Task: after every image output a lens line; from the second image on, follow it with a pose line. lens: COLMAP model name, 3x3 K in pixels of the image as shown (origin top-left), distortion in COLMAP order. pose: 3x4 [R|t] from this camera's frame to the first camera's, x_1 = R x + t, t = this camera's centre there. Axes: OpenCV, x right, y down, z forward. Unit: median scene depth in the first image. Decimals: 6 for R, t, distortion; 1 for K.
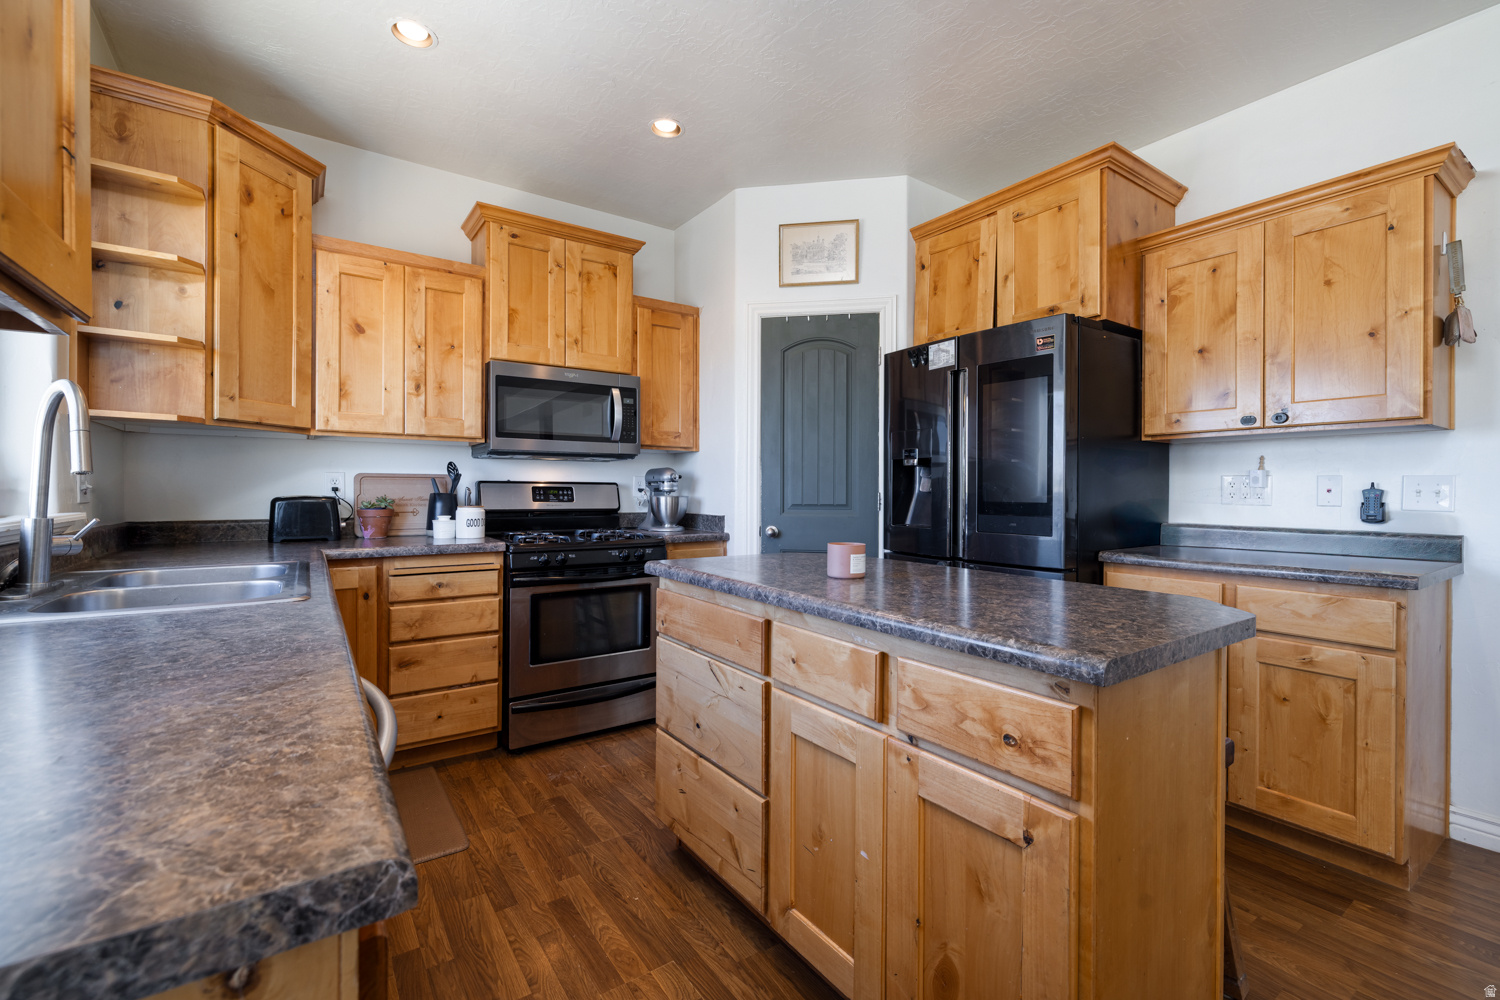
lens RADIAL K [[636.6, 0, 731.1], [0, 636.6, 494.2], [0, 0, 1]] dist [-0.001205, 0.000078]
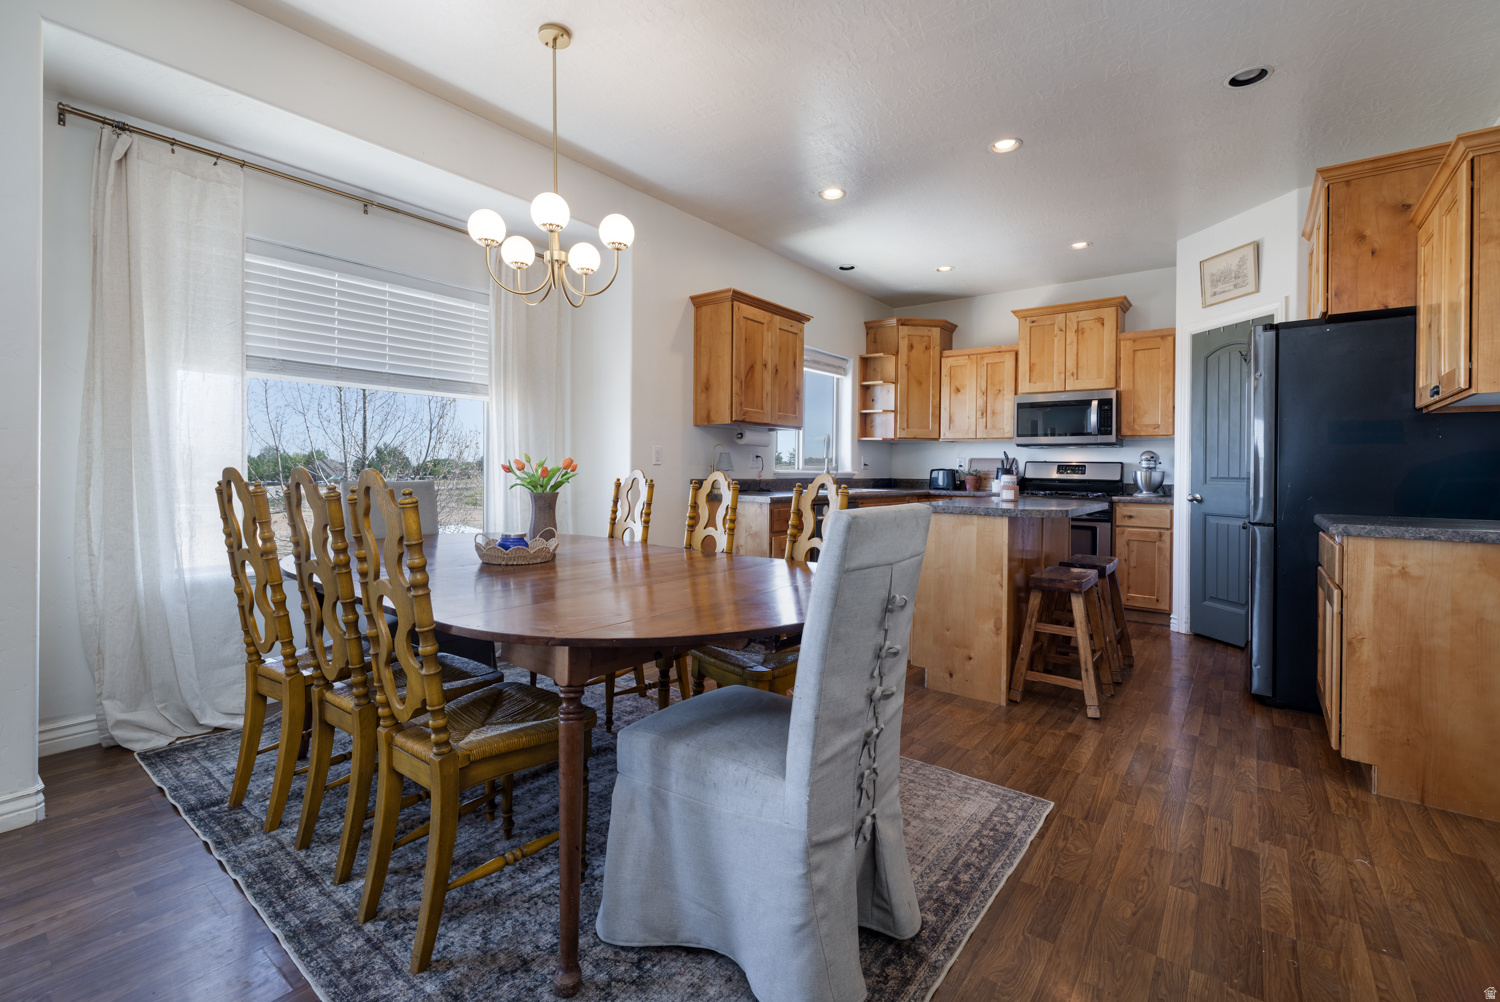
lens RADIAL K [[652.8, 0, 748.8], [0, 652.8, 471.8], [0, 0, 1]] dist [-0.001864, 0.000122]
pose [[0.315149, 0.005101, -0.949029, 1.138106], [-0.017425, 0.999848, -0.000412, 0.023893], [0.948882, 0.016667, 0.315190, -0.312369]]
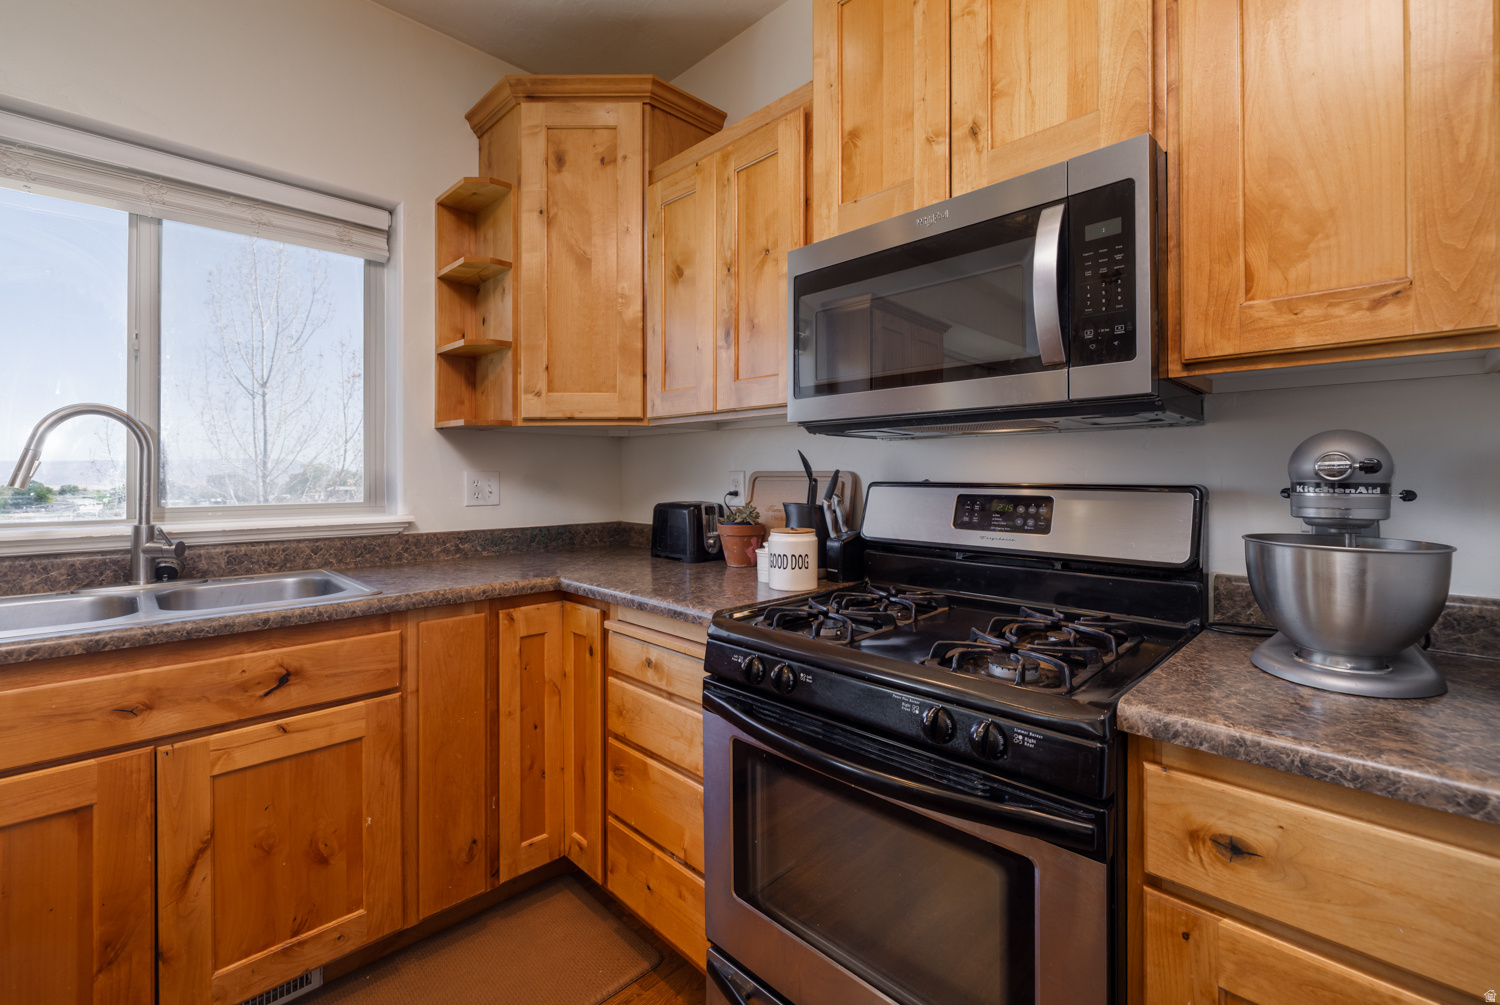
lens RADIAL K [[652.8, 0, 748.8], [0, 652.8, 473.3], [0, 0, 1]] dist [-0.001864, 0.000122]
pose [[0.189329, -0.004753, -0.981902, 0.135568], [-0.001076, 0.999987, -0.005048, -0.025776], [0.981913, 0.002012, 0.189321, 0.840324]]
